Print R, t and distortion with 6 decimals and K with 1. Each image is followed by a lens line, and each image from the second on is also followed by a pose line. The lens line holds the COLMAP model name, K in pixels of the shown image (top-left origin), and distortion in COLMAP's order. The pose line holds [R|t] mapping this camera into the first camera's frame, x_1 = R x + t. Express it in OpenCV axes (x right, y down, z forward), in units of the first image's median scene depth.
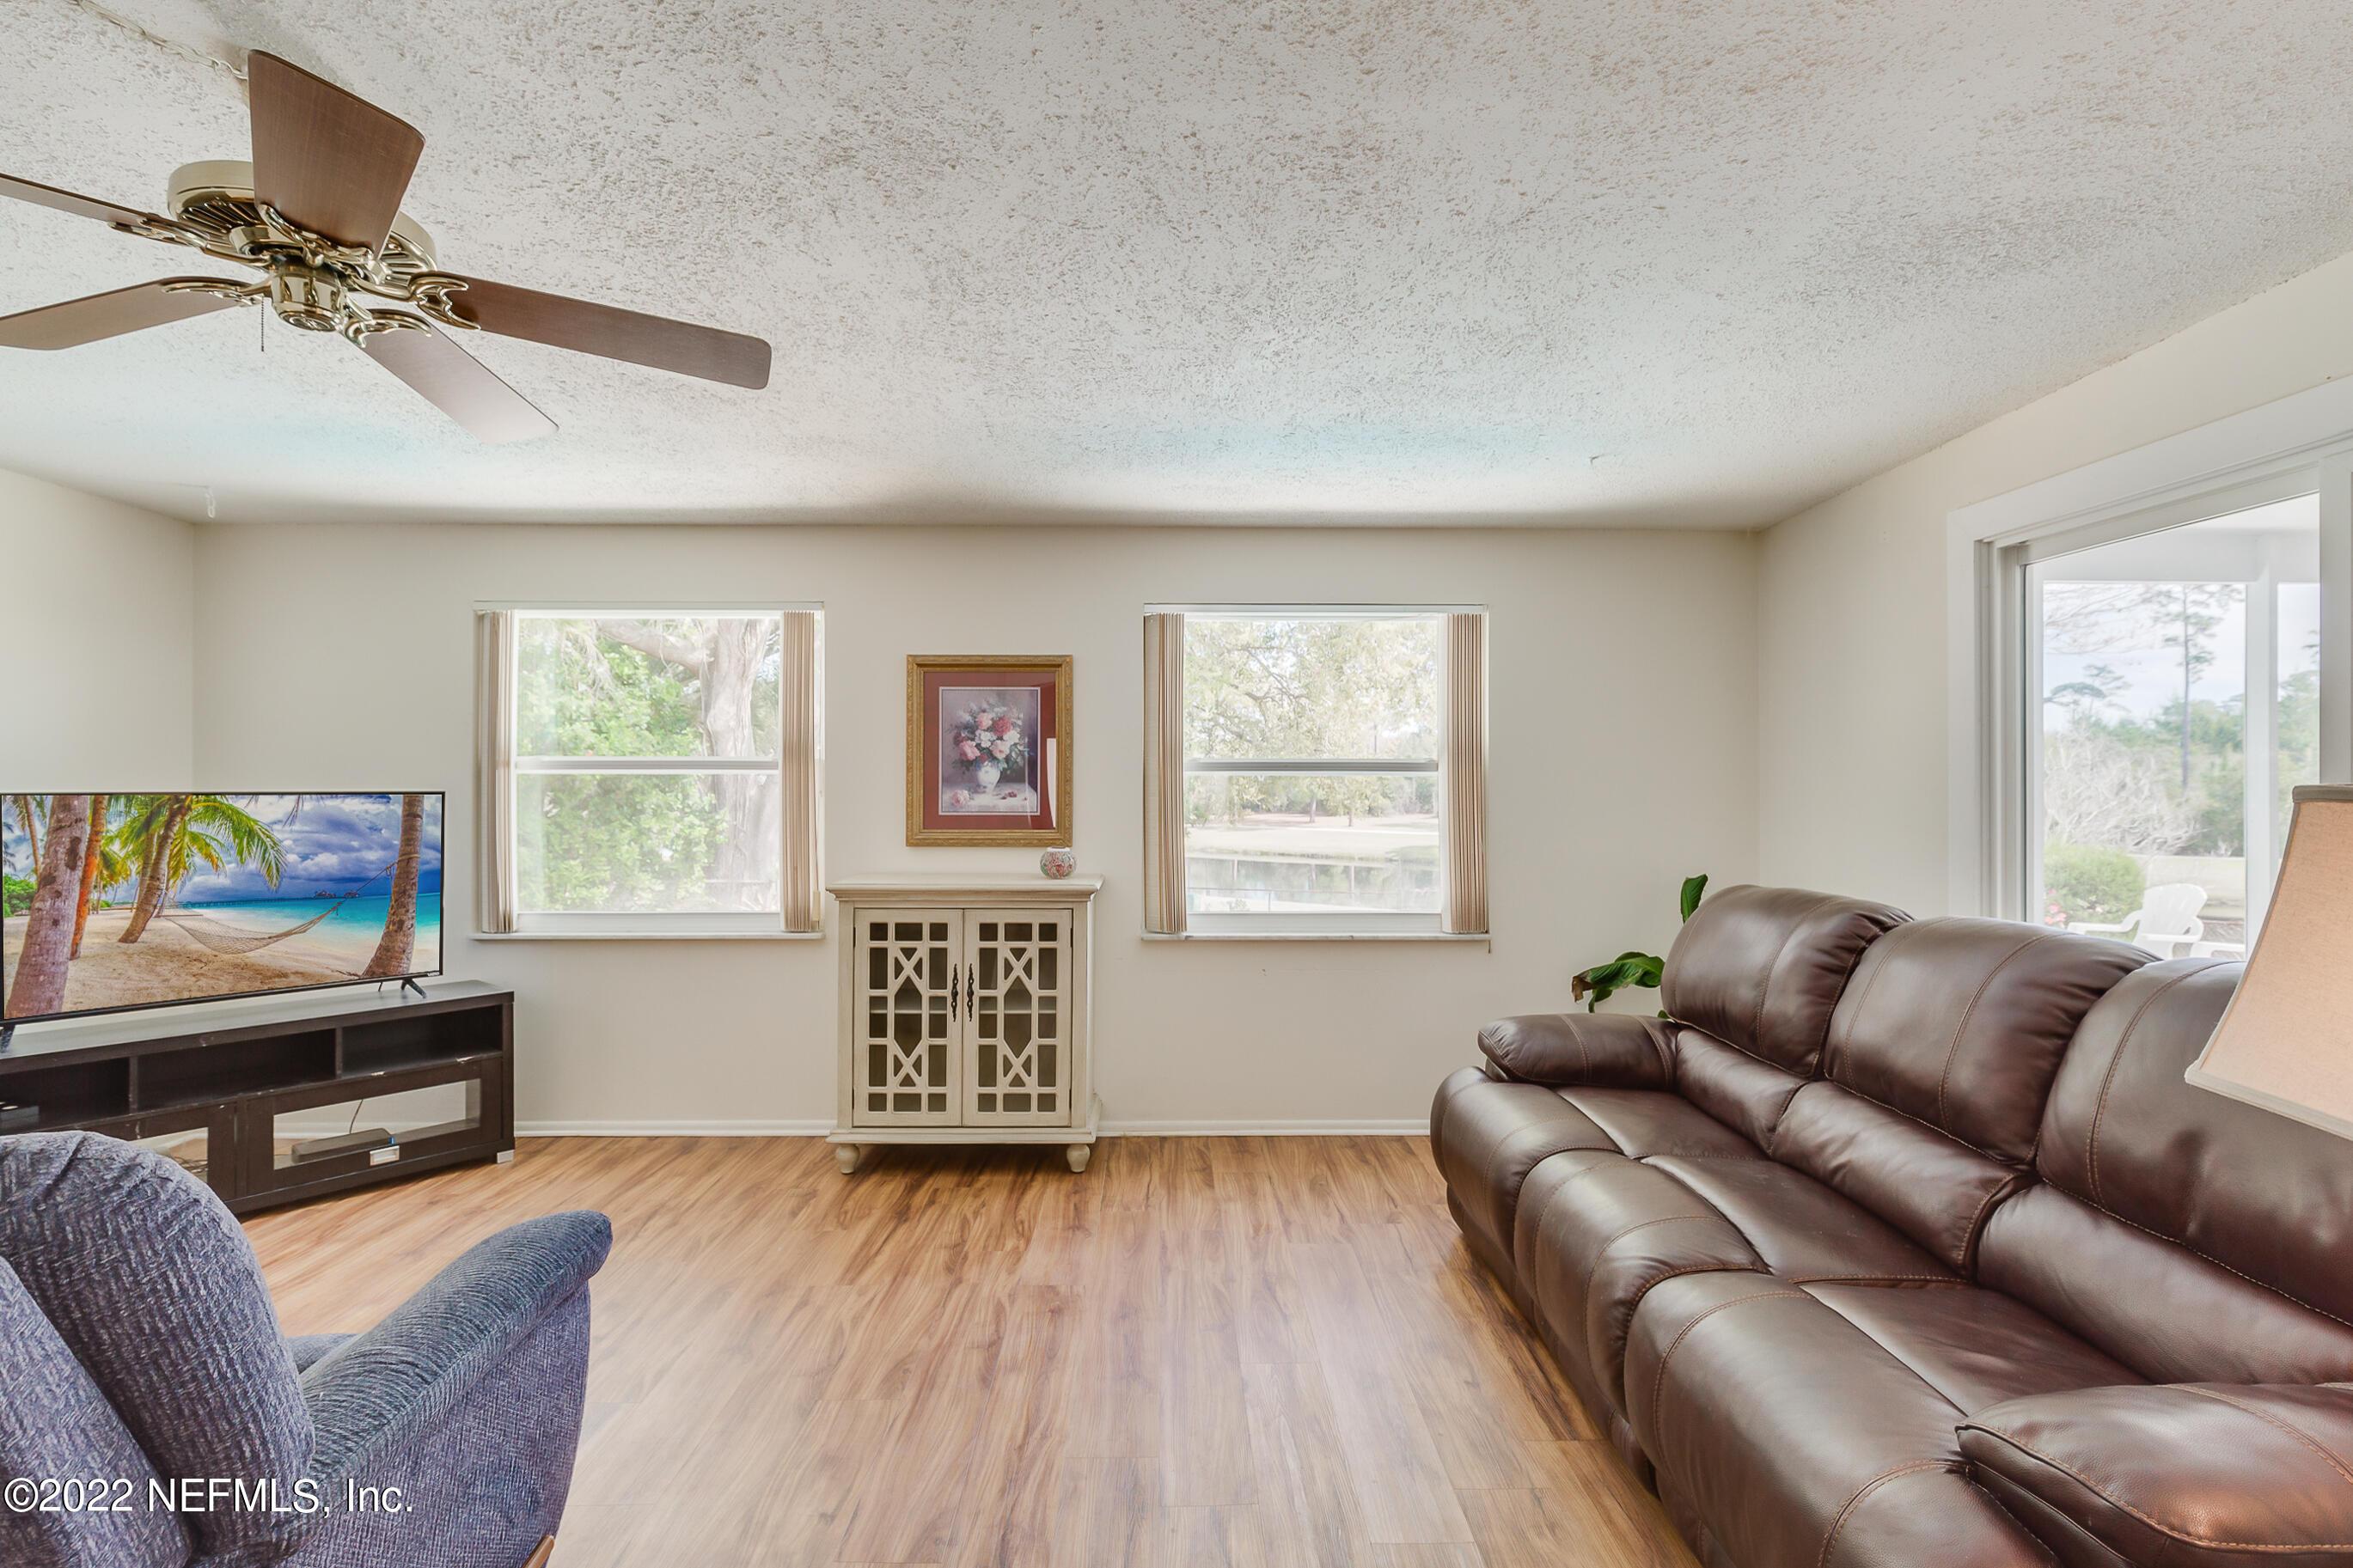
lens RADIAL K [[1081.7, 0, 1188.7], [0, 1081.7, 784.4], [0, 0, 1]] dist [-0.000568, -0.001234]
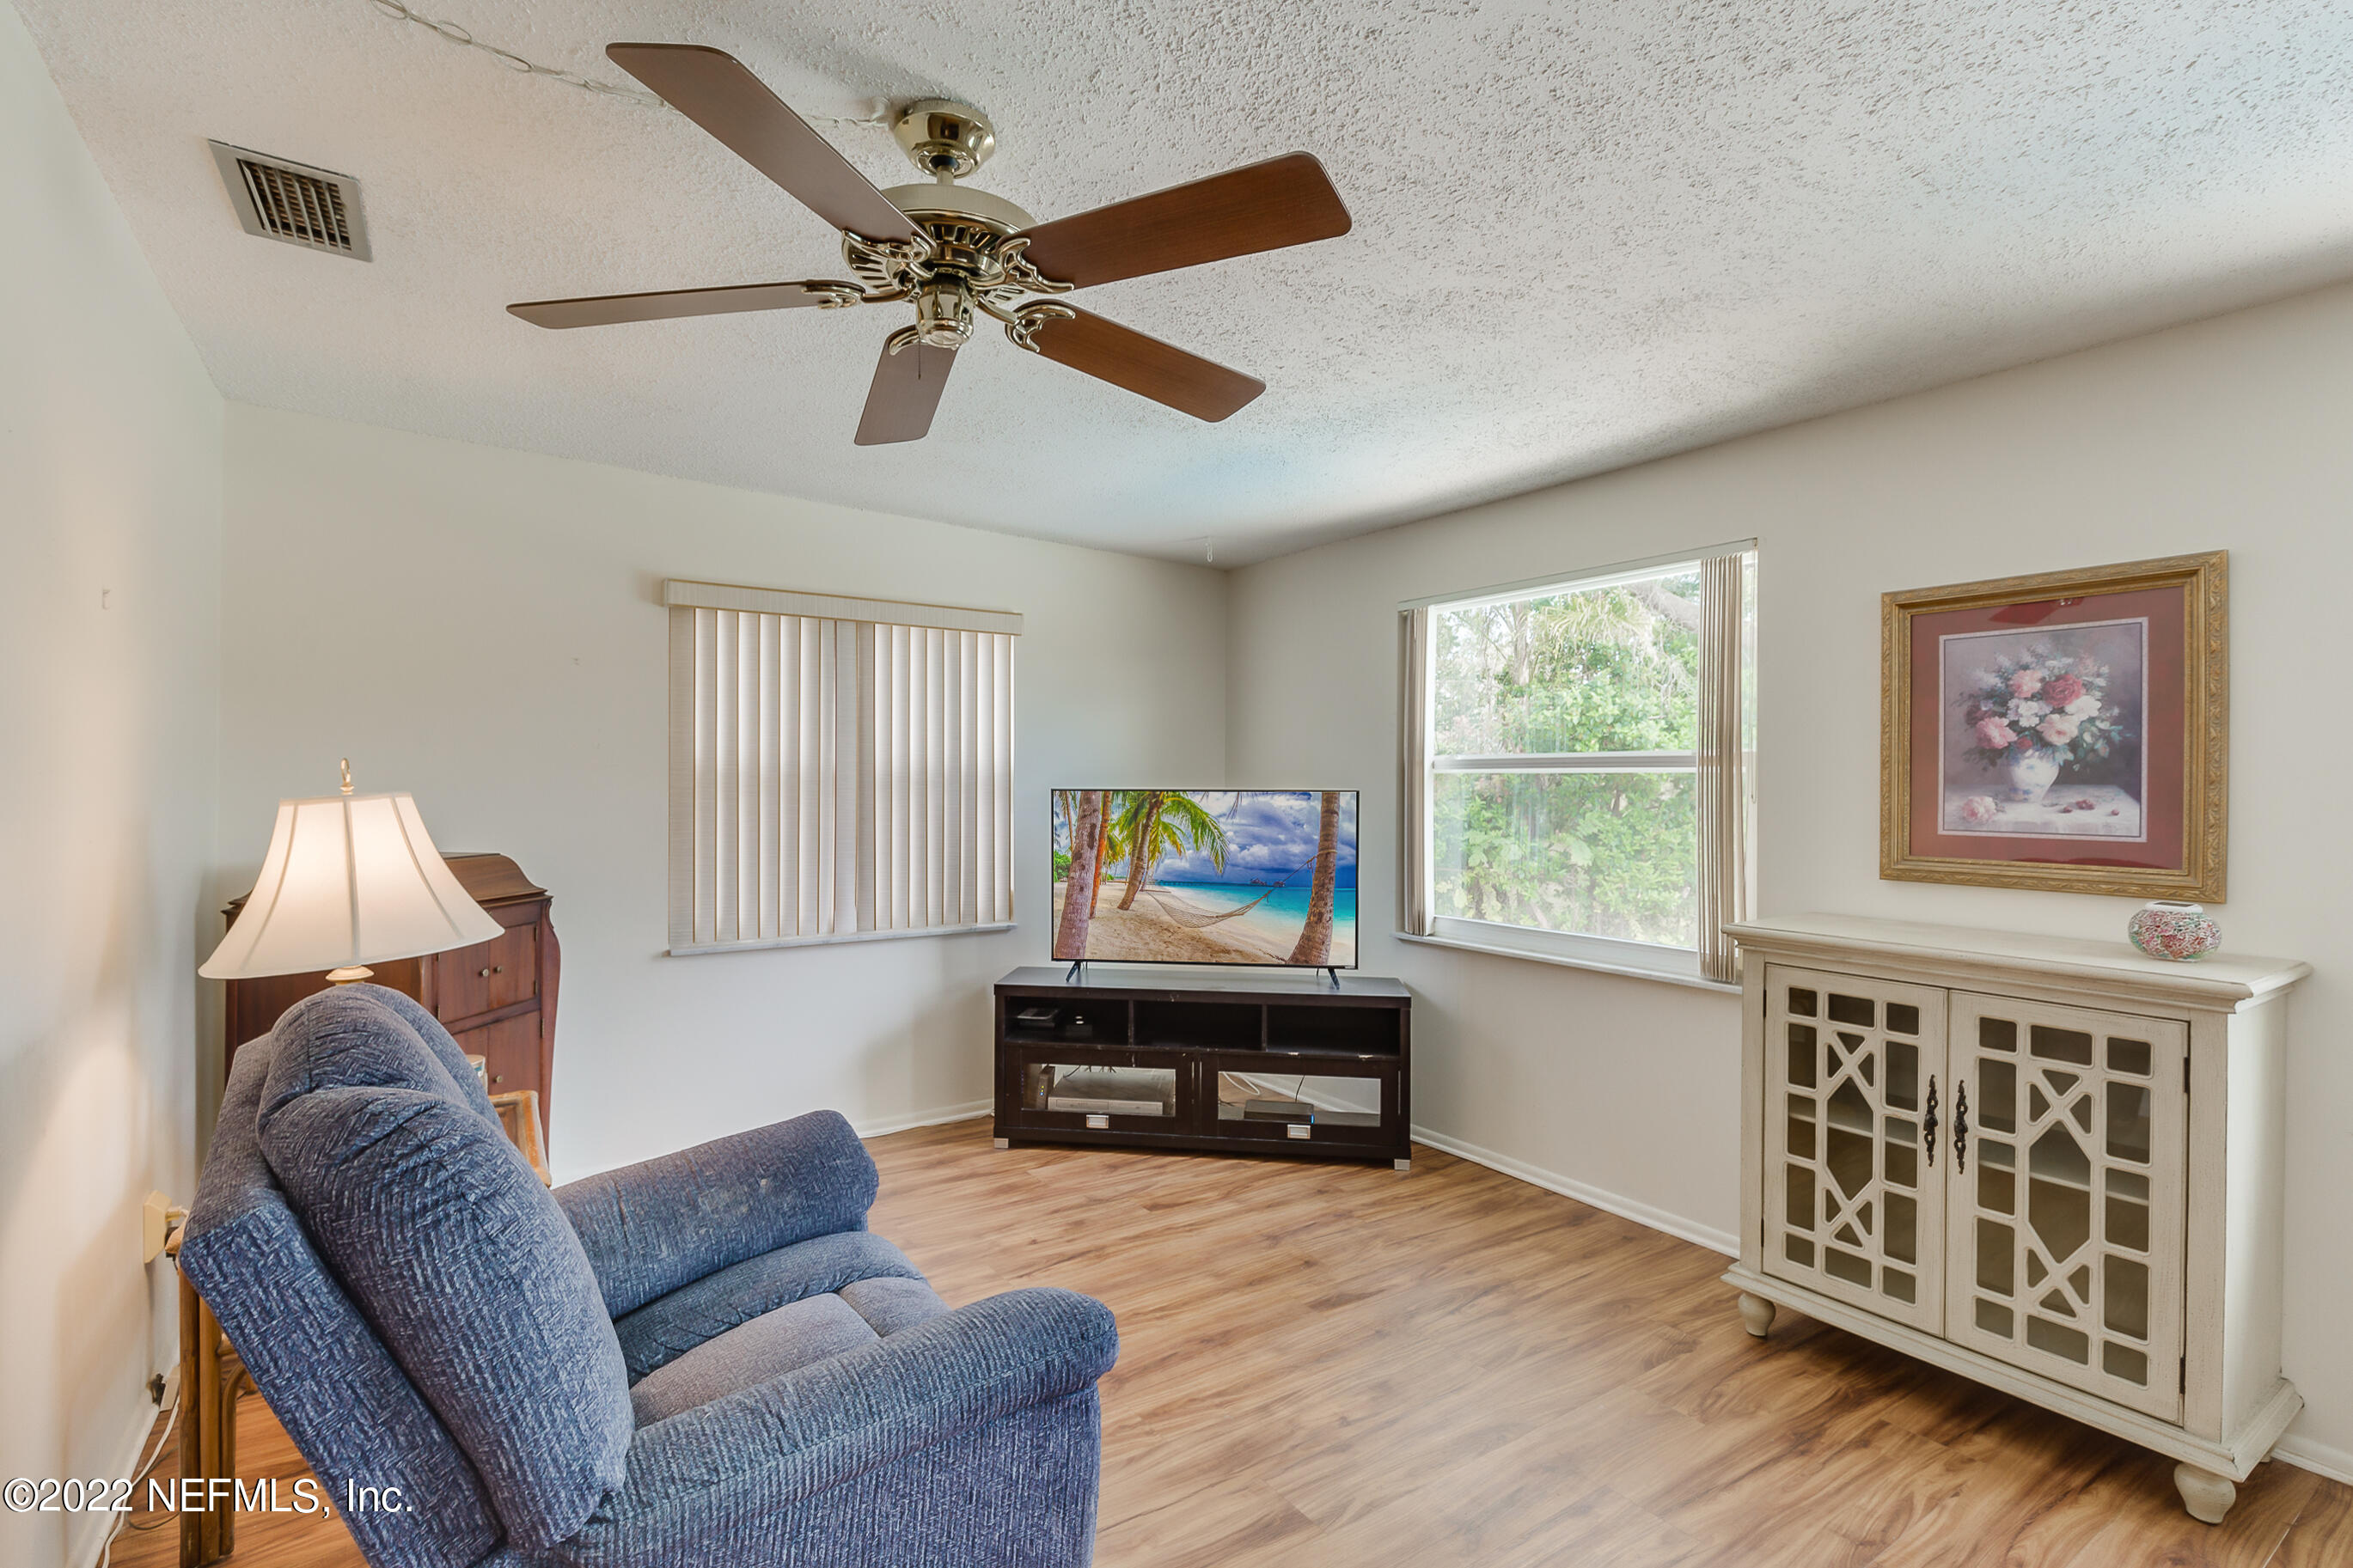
lens RADIAL K [[1088.3, 0, 1127.2], [0, 1088.3, 779.8], [0, 0, 1]] dist [-0.000790, -0.000224]
pose [[0.523842, 0.001619, -0.851814, 0.075787], [-0.004600, 0.999989, -0.000928, -0.001586], [0.851803, 0.004404, 0.523844, 0.274527]]
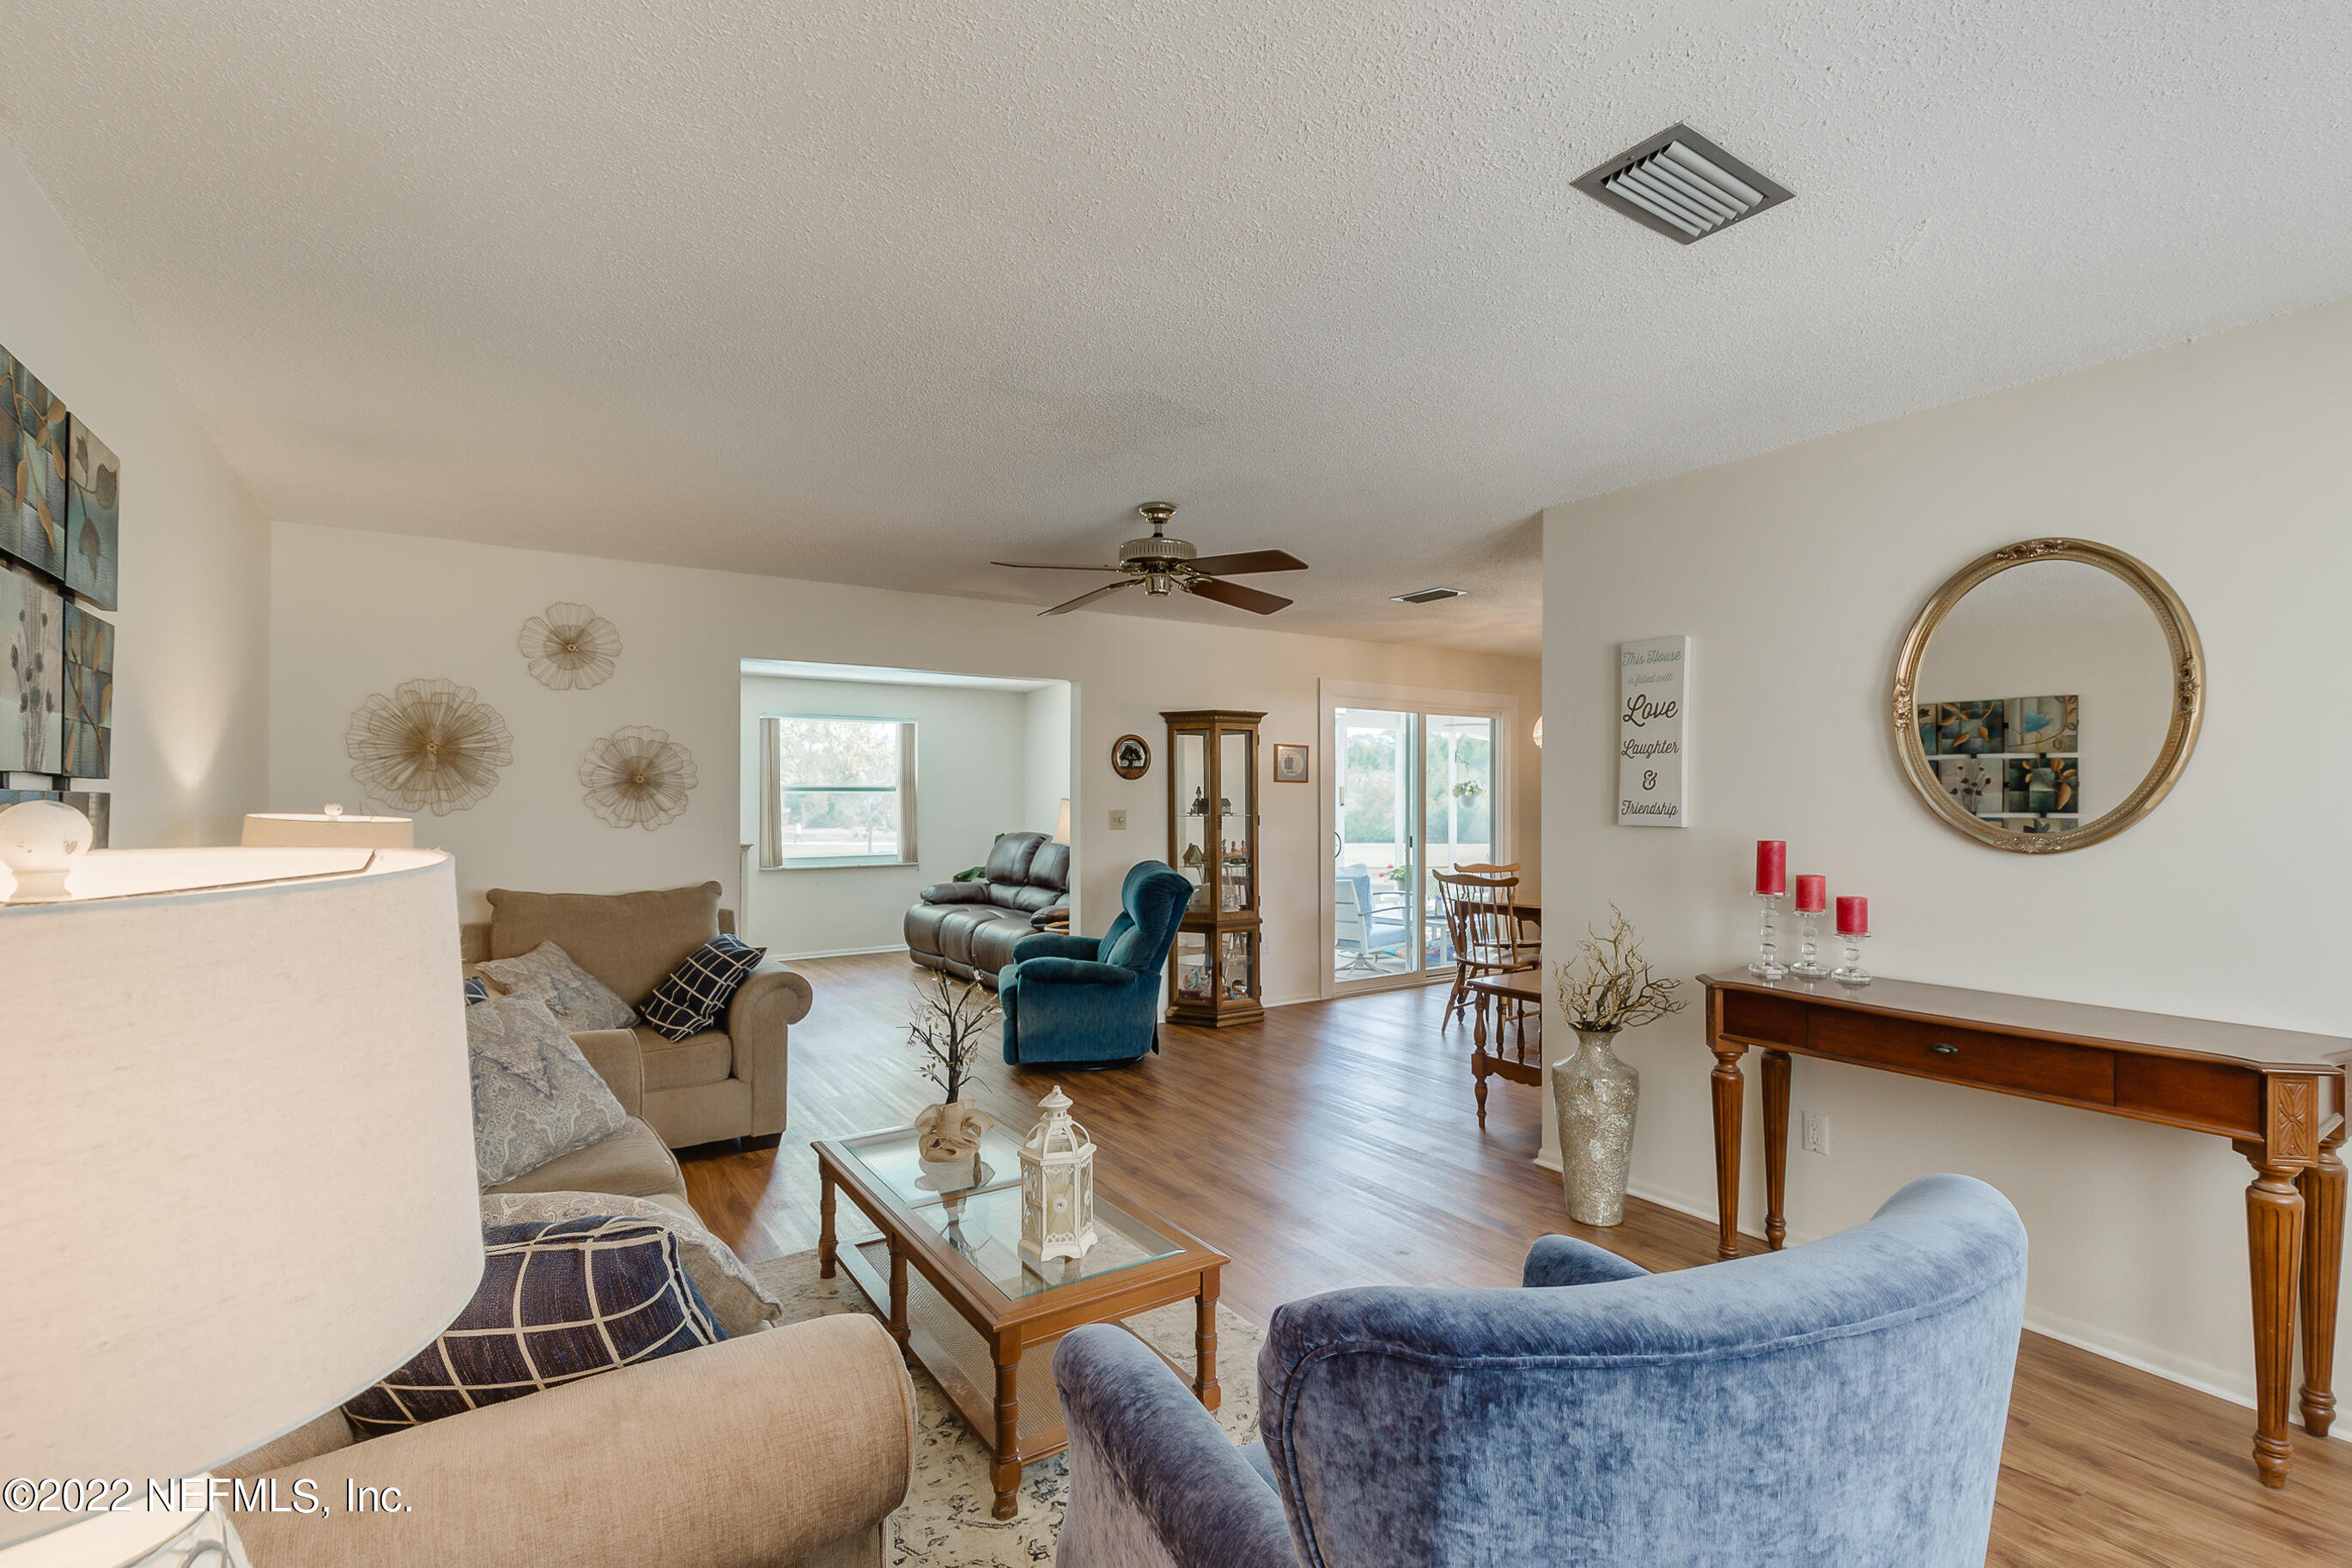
lens RADIAL K [[1067.3, 0, 1209.9], [0, 1067.3, 768.2], [0, 0, 1]] dist [-0.001342, -0.000325]
pose [[0.832840, 0.014102, 0.553334, -0.522728], [0.000514, 0.999655, -0.026251, -0.002503], [-0.553514, 0.022148, 0.832546, -1.397305]]
